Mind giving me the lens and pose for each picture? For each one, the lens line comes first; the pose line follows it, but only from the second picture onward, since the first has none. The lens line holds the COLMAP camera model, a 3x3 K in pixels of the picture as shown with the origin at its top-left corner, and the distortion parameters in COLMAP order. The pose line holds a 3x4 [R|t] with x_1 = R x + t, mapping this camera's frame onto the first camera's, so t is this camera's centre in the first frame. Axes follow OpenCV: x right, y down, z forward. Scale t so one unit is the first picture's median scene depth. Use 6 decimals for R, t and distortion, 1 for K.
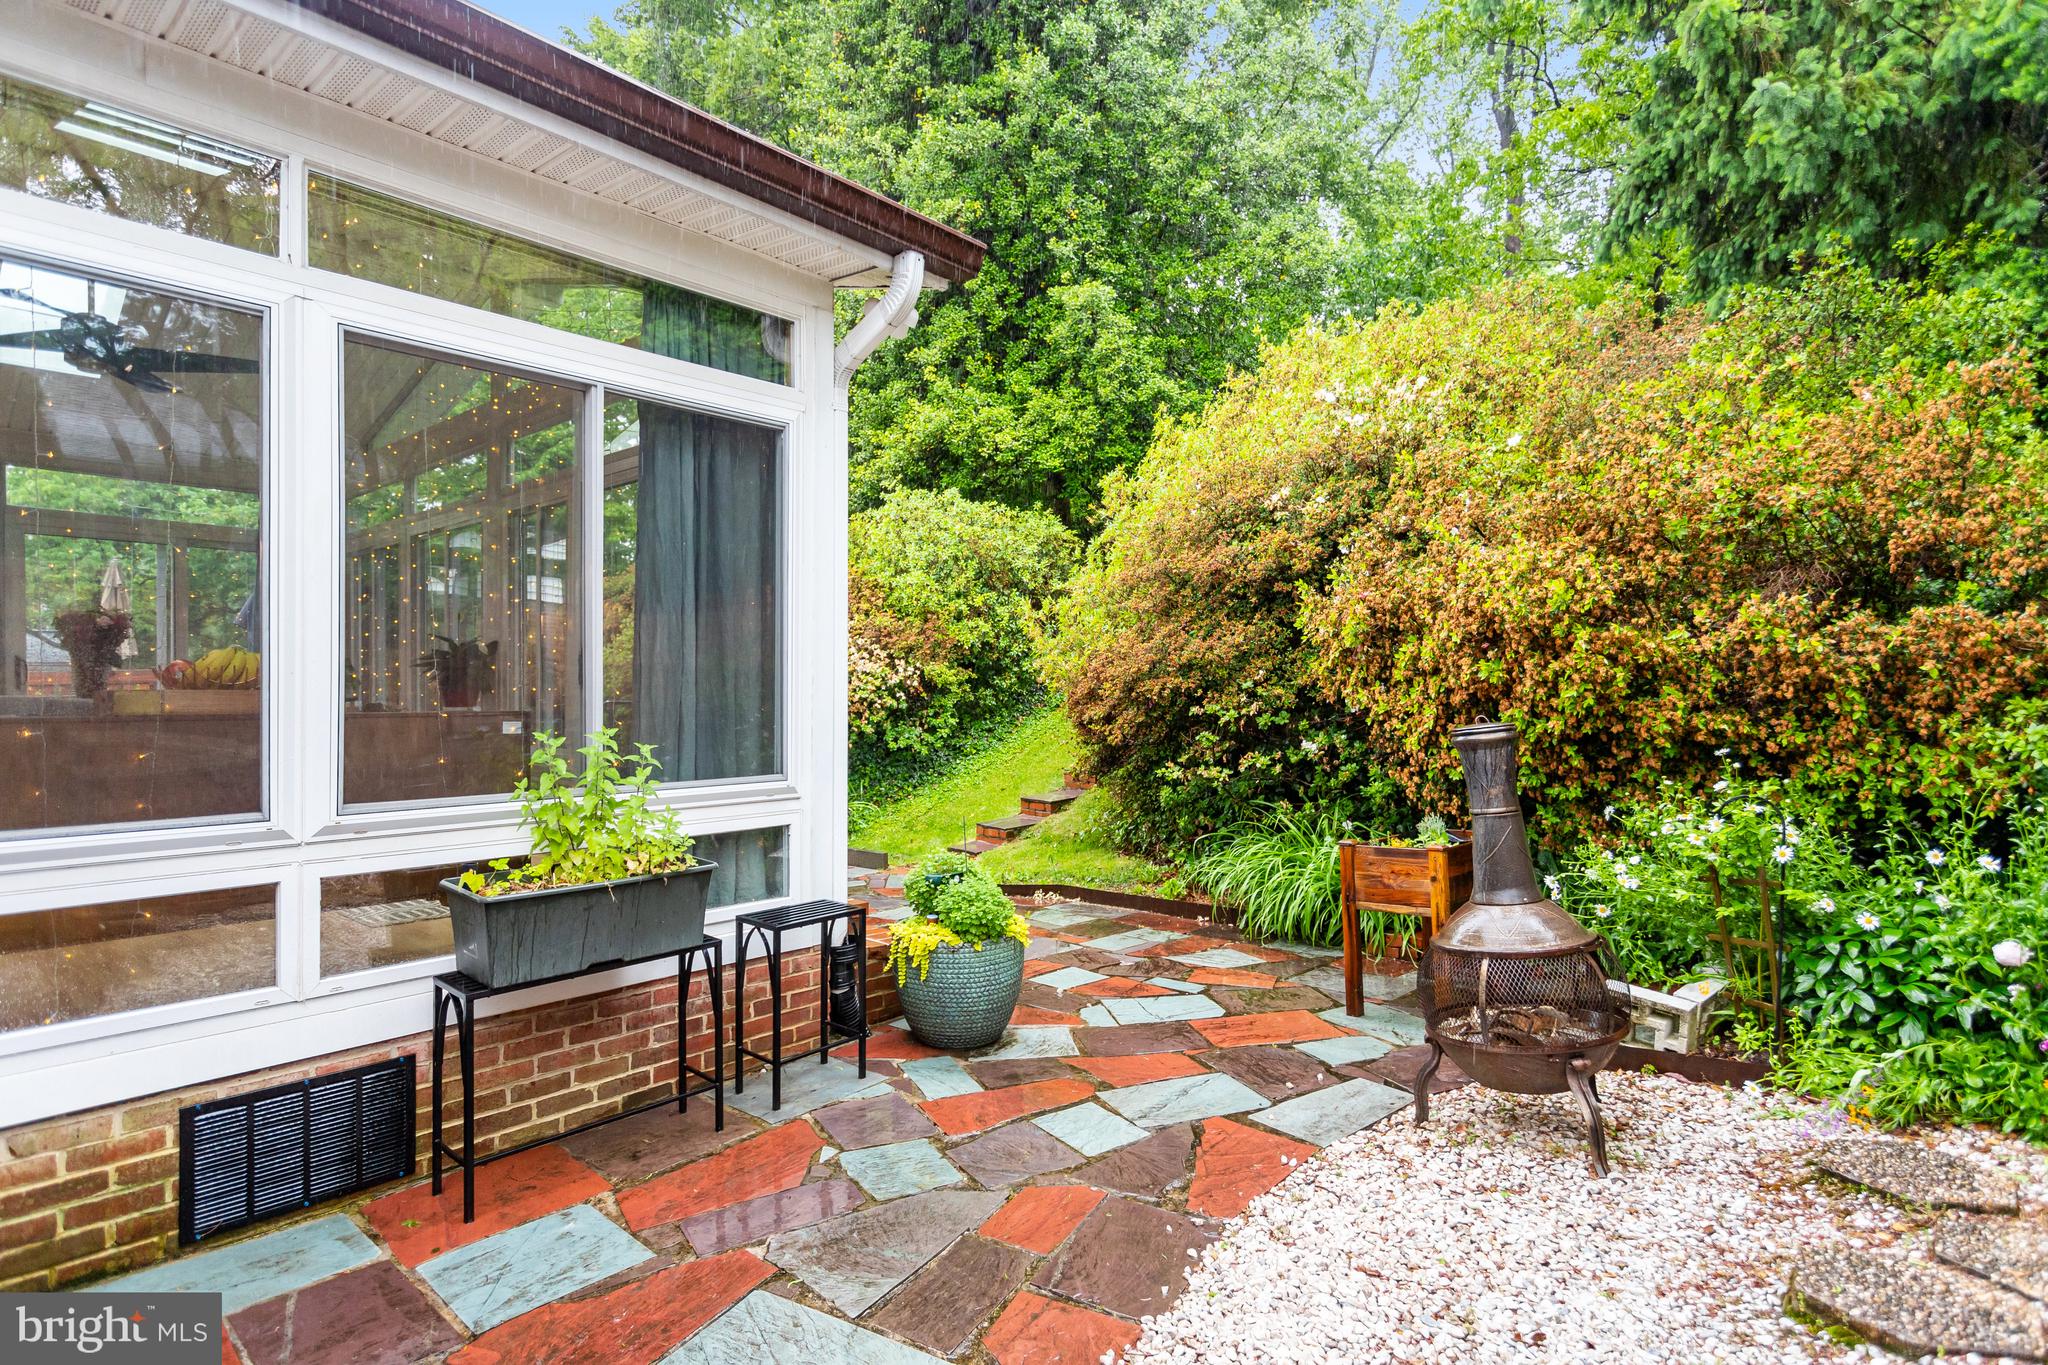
lens RADIAL K [[1108.2, 0, 1024.0], [0, 1108.2, 682.5], [0, 0, 1]] dist [0.003098, 0.003002]
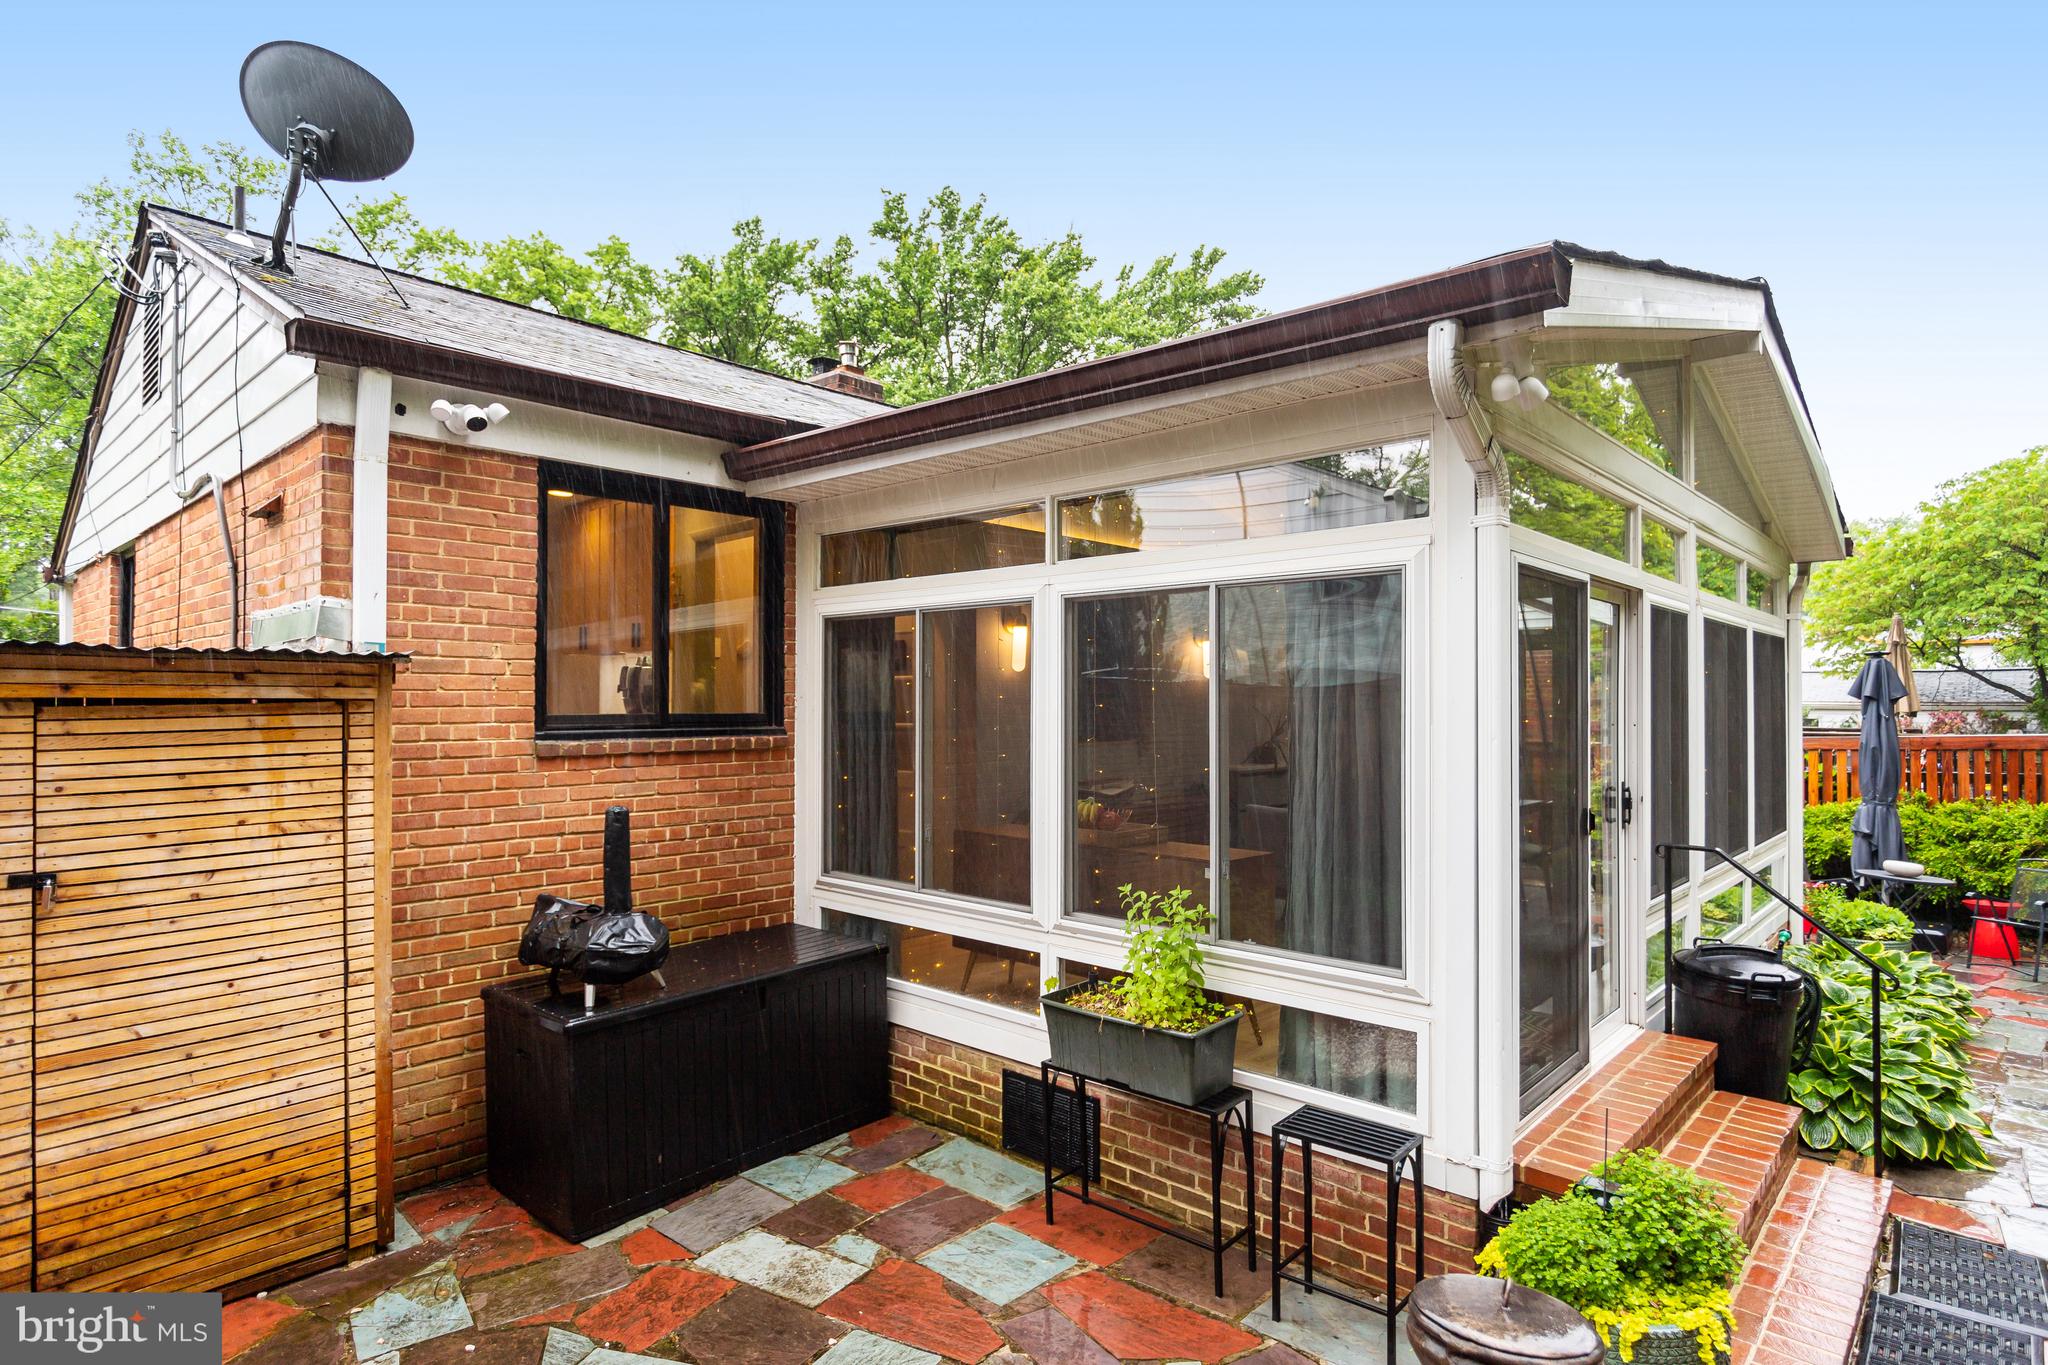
lens RADIAL K [[1108.2, 0, 1024.0], [0, 1108.2, 682.5], [0, 0, 1]] dist [0.003098, 0.003002]
pose [[-0.050963, -0.014583, -0.998594, 0.312474], [0.013299, 0.999795, -0.015280, -0.062346], [0.998612, -0.014059, -0.050759, 0.353271]]
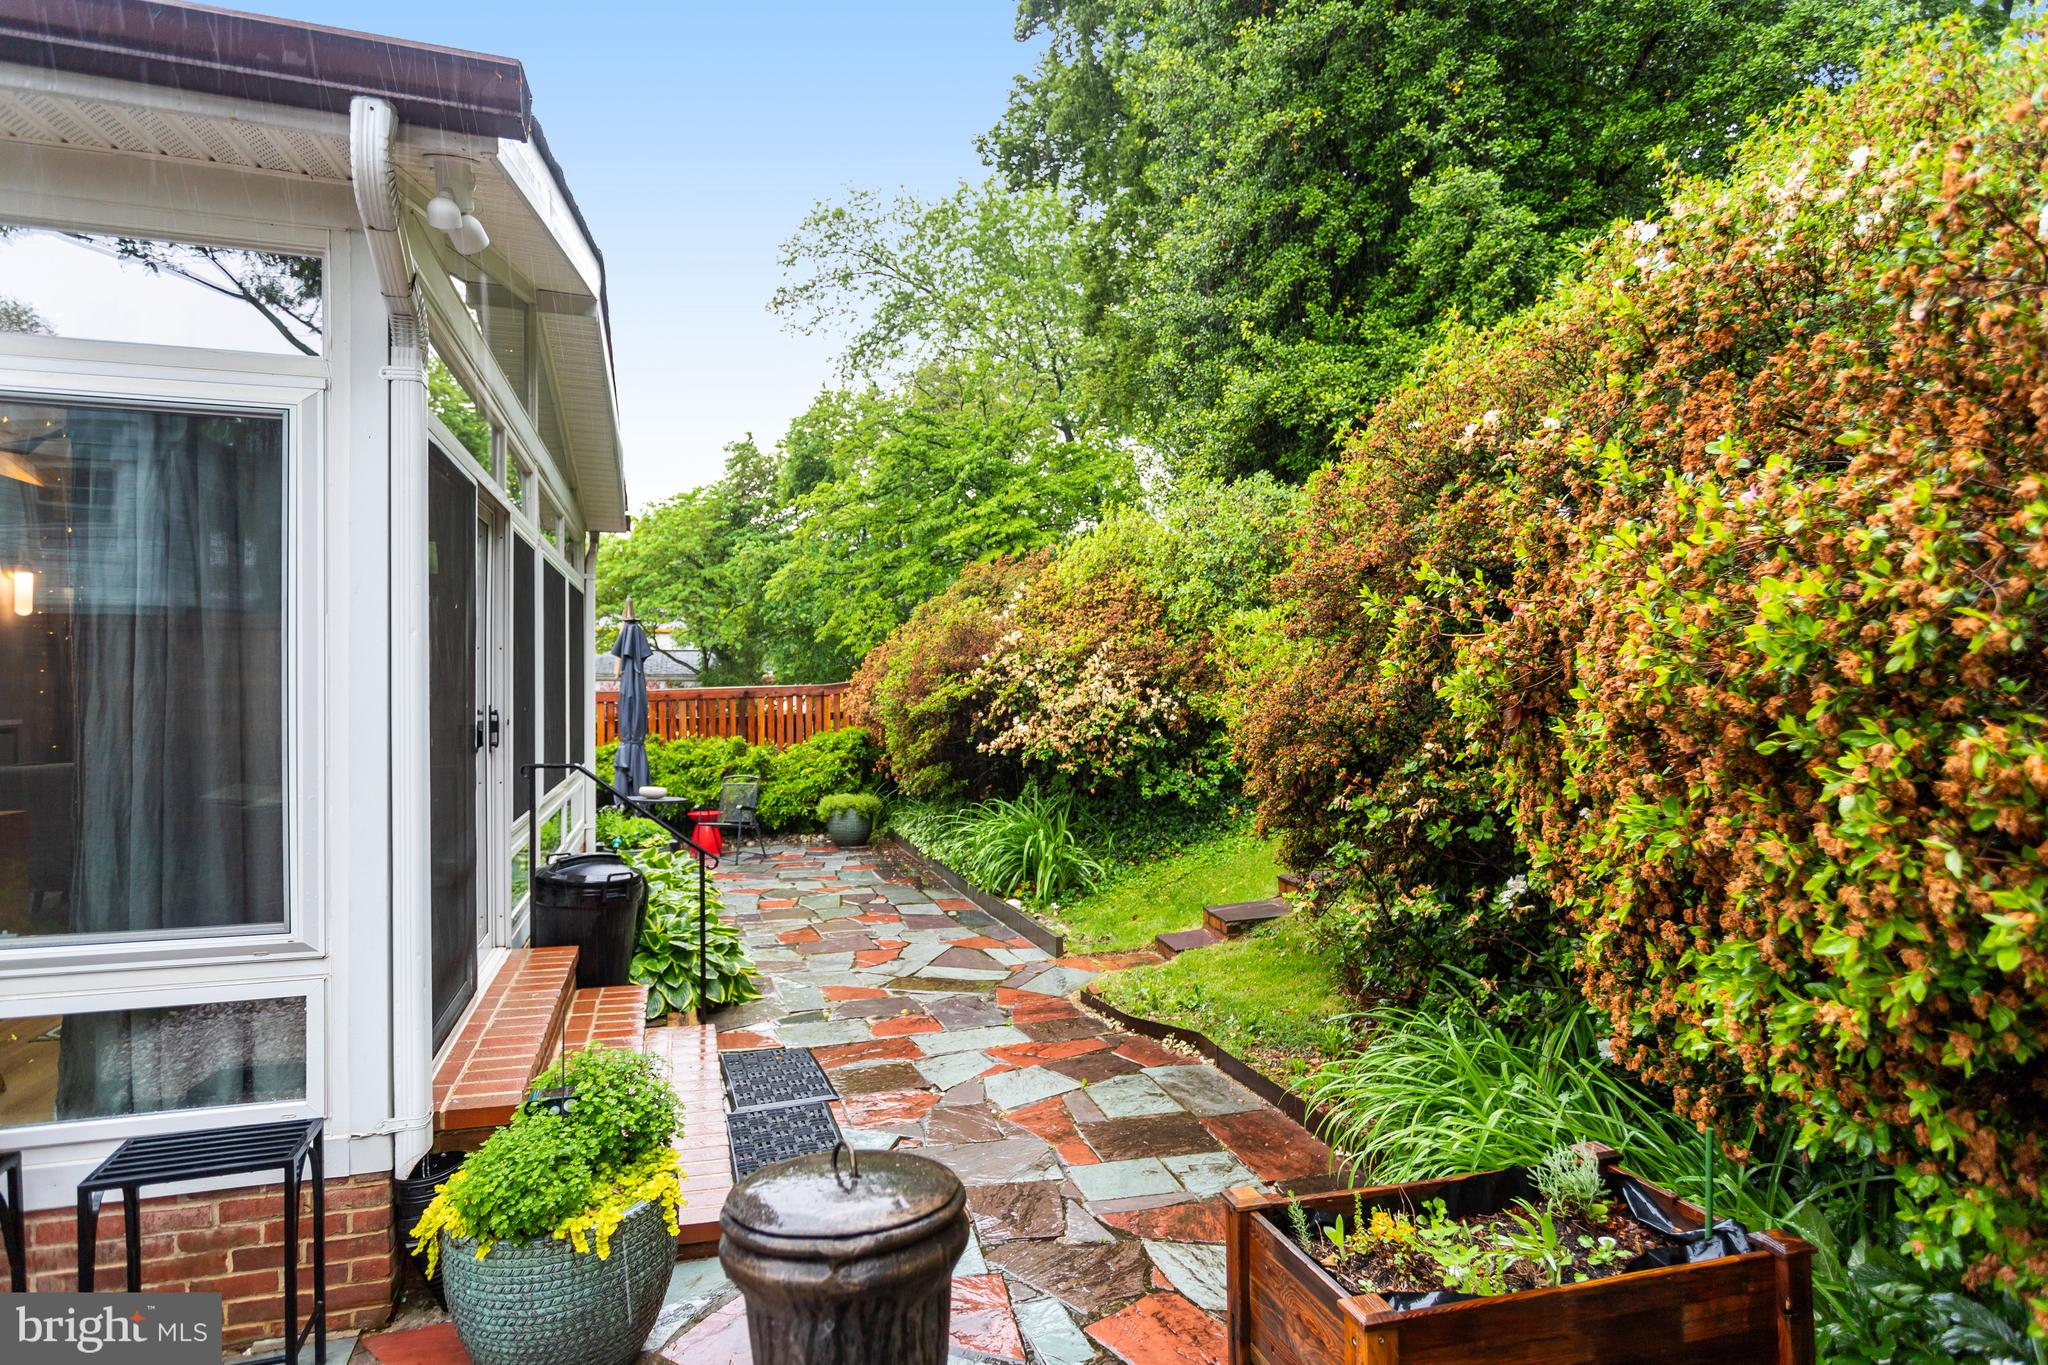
lens RADIAL K [[1040.8, 0, 1016.9], [0, 1040.8, 693.9], [0, 0, 1]] dist [-0.002999, -0.000113]
pose [[0.845535, 0.012223, -0.533781, 0.234342], [-0.003366, 0.999840, 0.017563, -0.032758], [0.533910, -0.013053, 0.845441, 0.330185]]
